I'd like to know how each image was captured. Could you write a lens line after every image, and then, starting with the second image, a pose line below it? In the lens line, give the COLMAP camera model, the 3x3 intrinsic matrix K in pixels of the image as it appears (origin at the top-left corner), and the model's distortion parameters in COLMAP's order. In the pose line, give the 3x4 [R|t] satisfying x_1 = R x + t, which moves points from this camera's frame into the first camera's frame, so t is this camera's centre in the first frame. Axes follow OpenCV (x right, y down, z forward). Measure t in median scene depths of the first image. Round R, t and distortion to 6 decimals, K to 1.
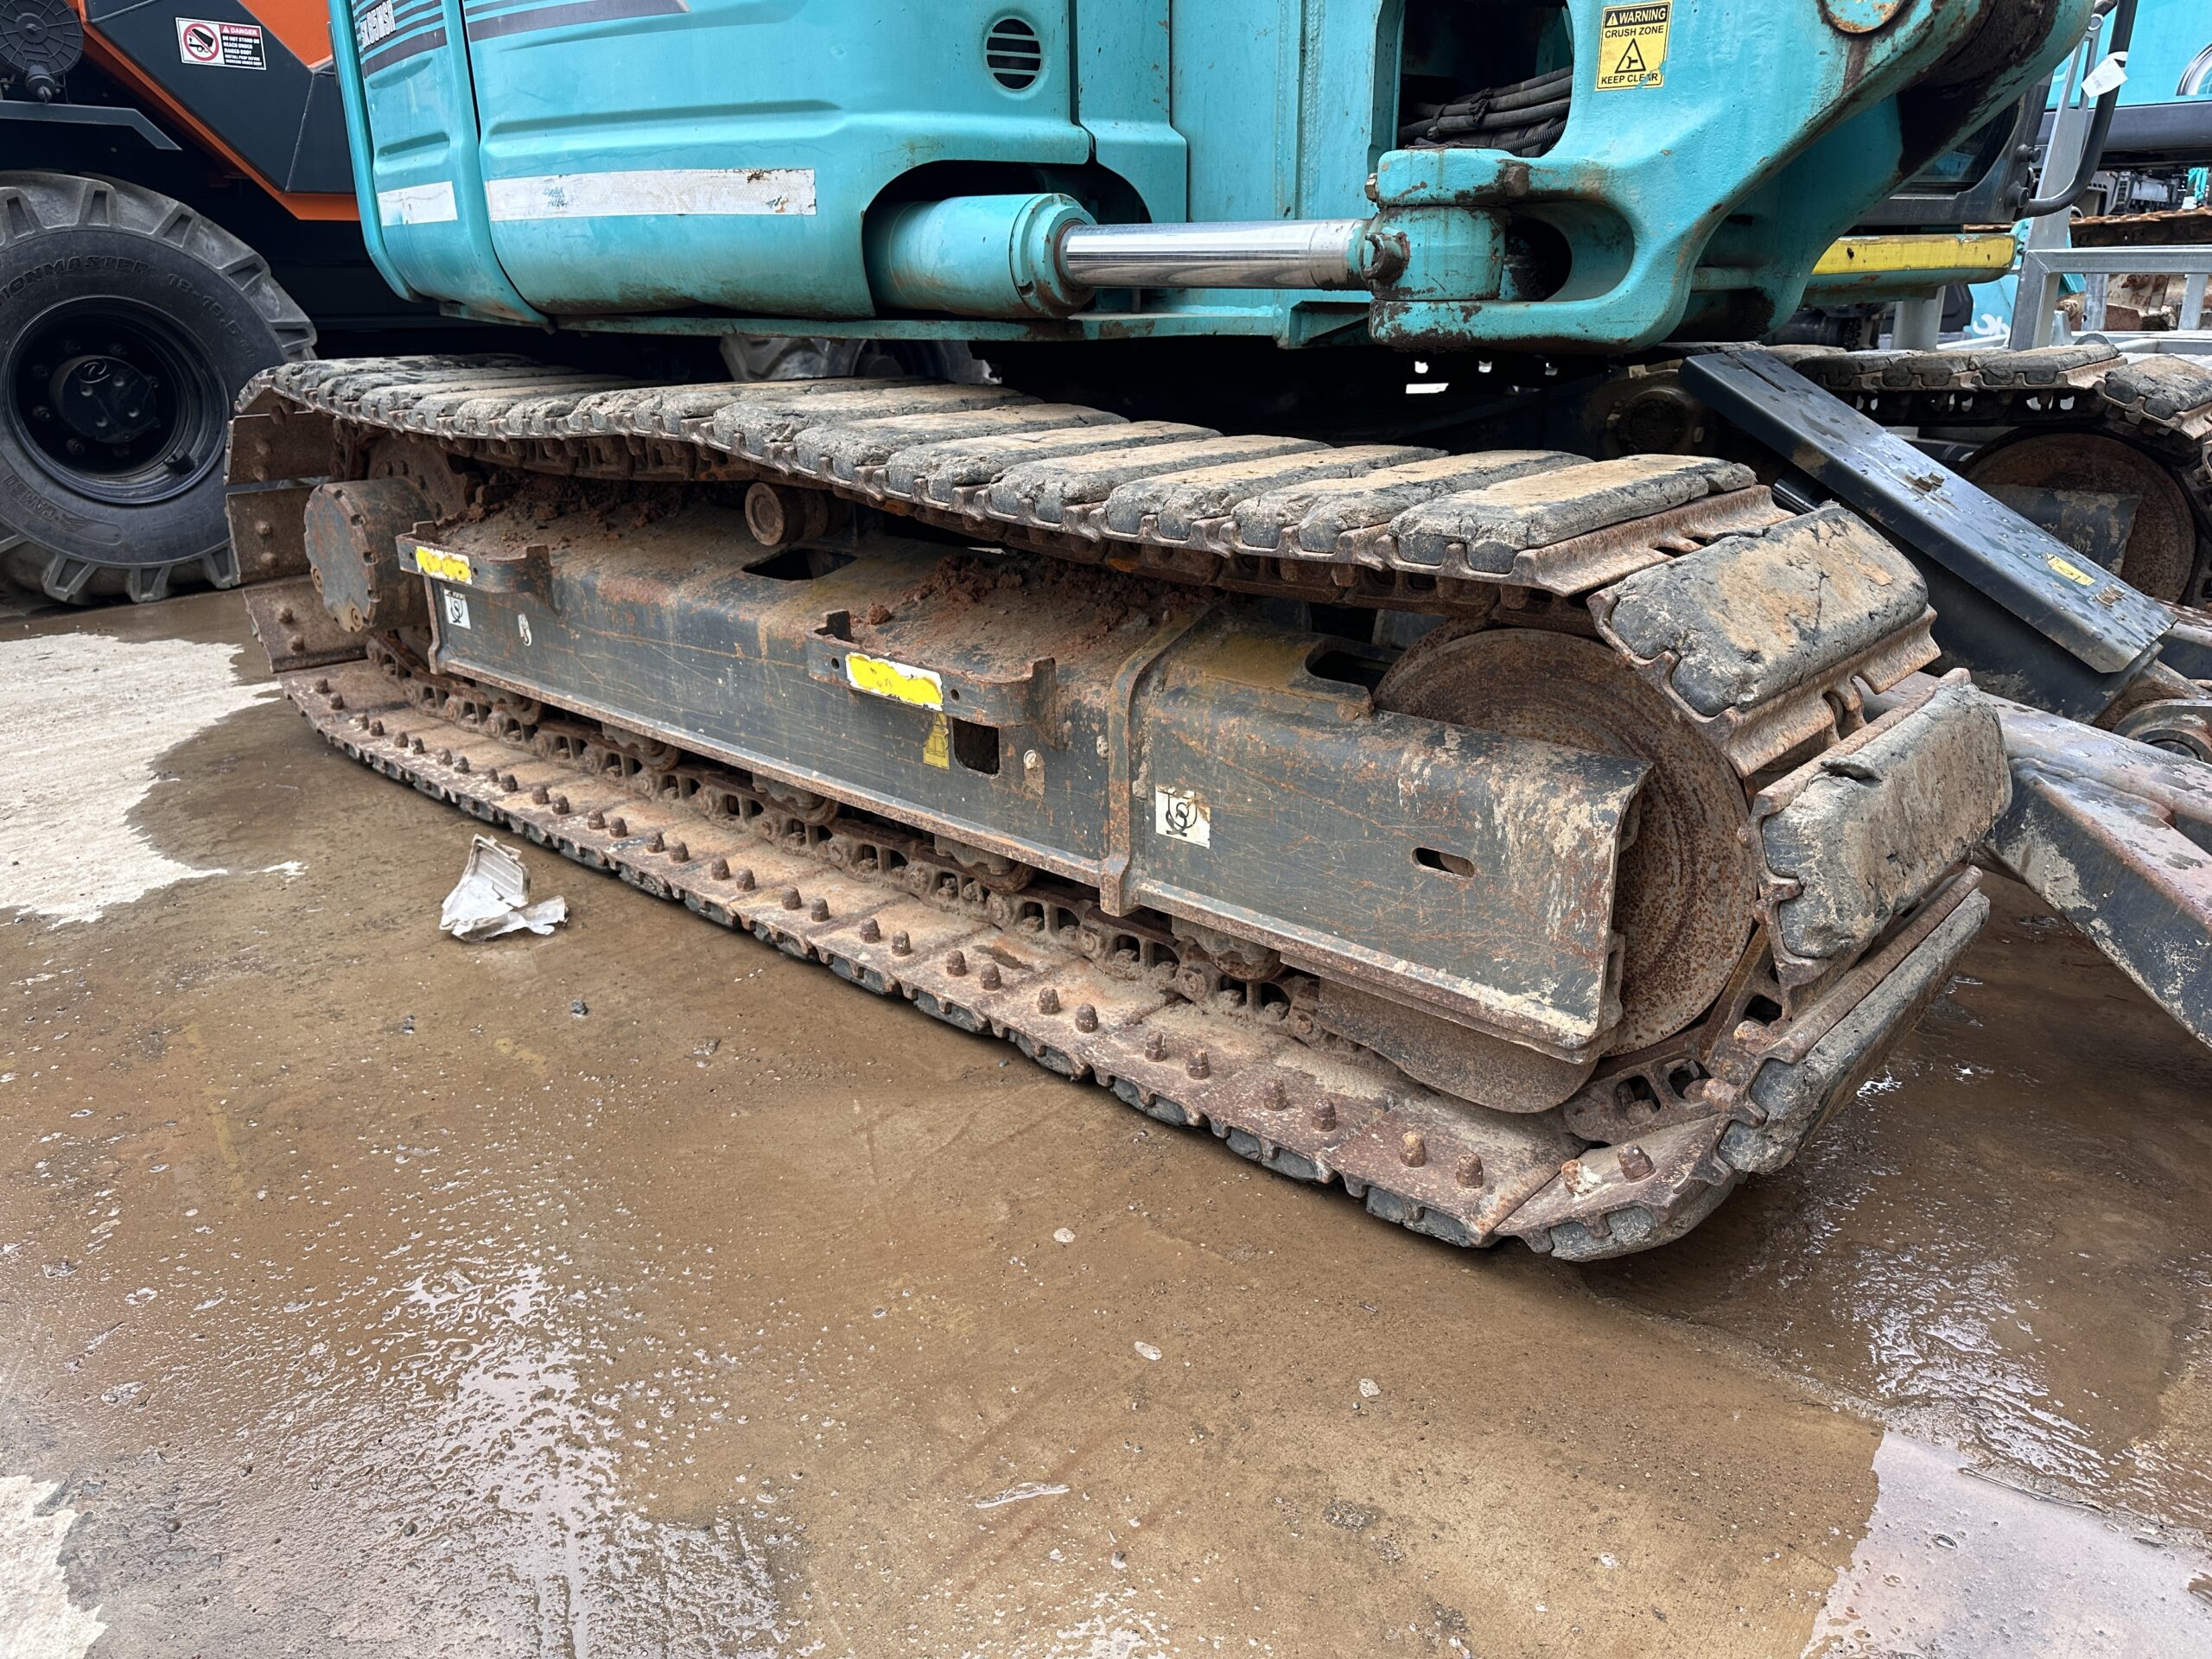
lens RADIAL K [[1547.3, 0, 1107.9], [0, 1547.3, 856.1], [0, 0, 1]] dist [0.058133, -0.061992]
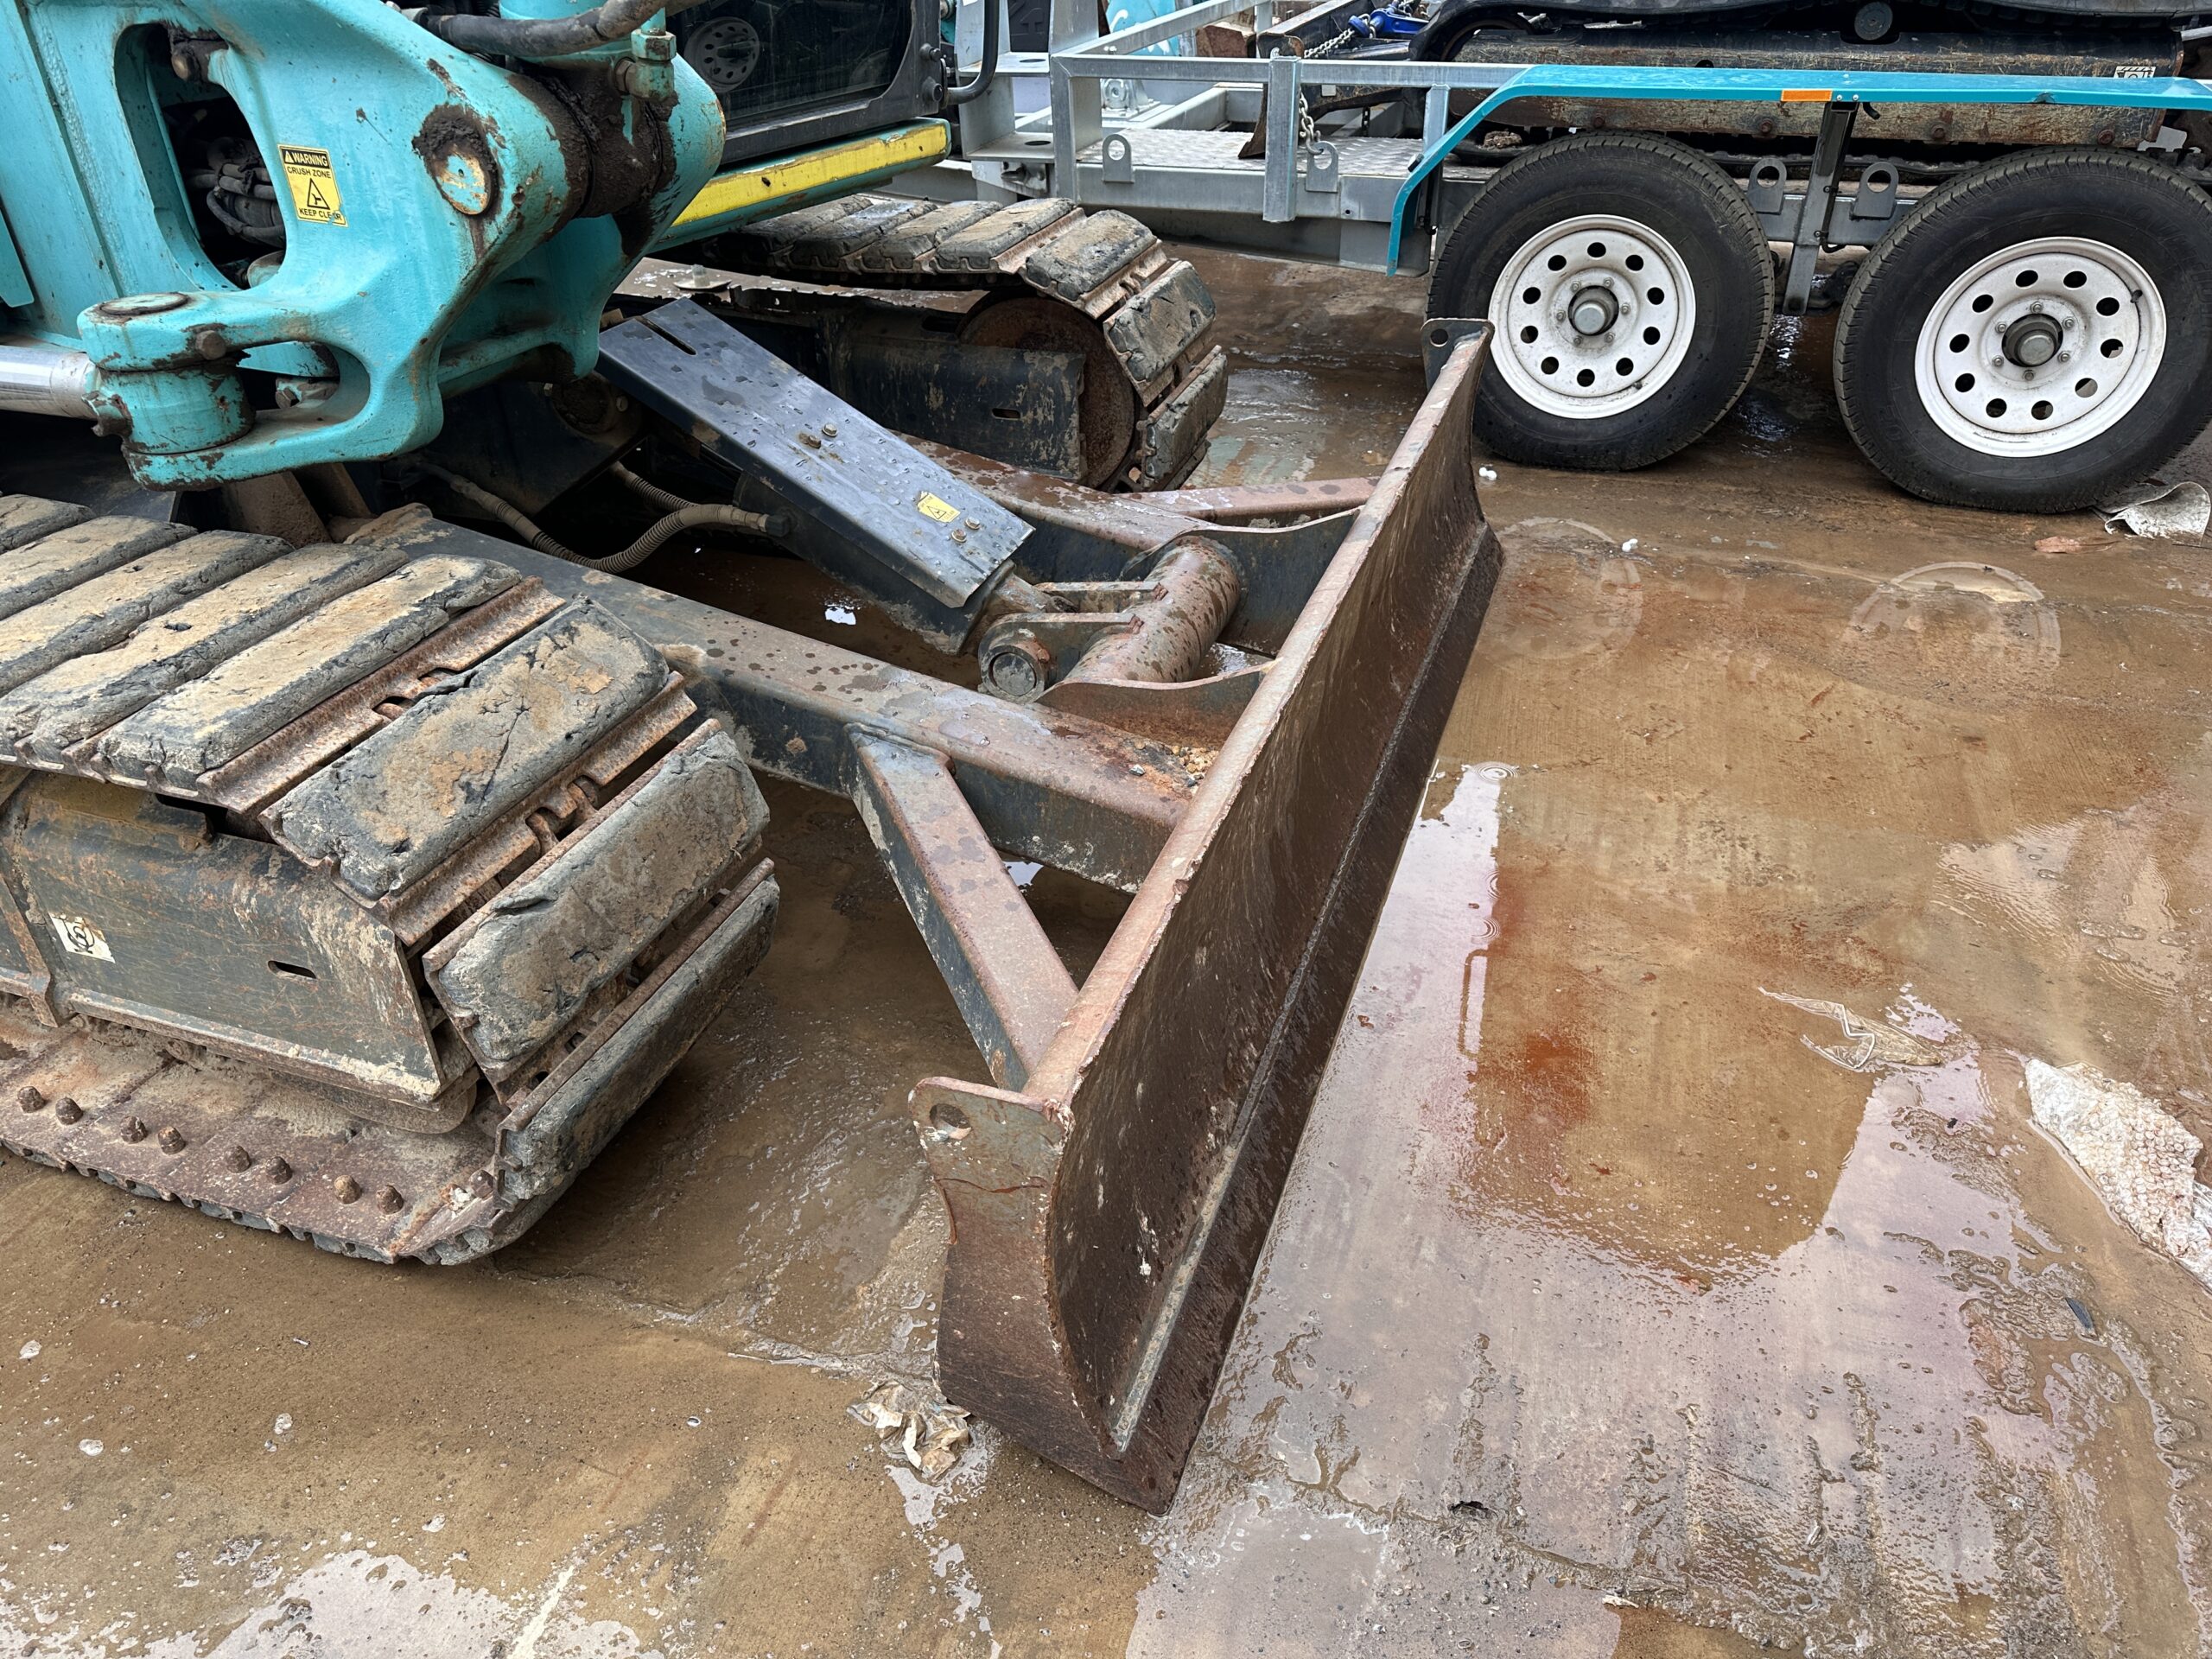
lens RADIAL K [[1547.3, 0, 1094.5], [0, 1547.3, 872.3], [0, 0, 1]] dist [0.058133, -0.061992]
pose [[0.923617, -0.217852, 0.315392, 0.395532], [0.146911, 0.961152, 0.233674, -0.239504], [-0.354046, -0.169491, 0.919741, -0.267923]]
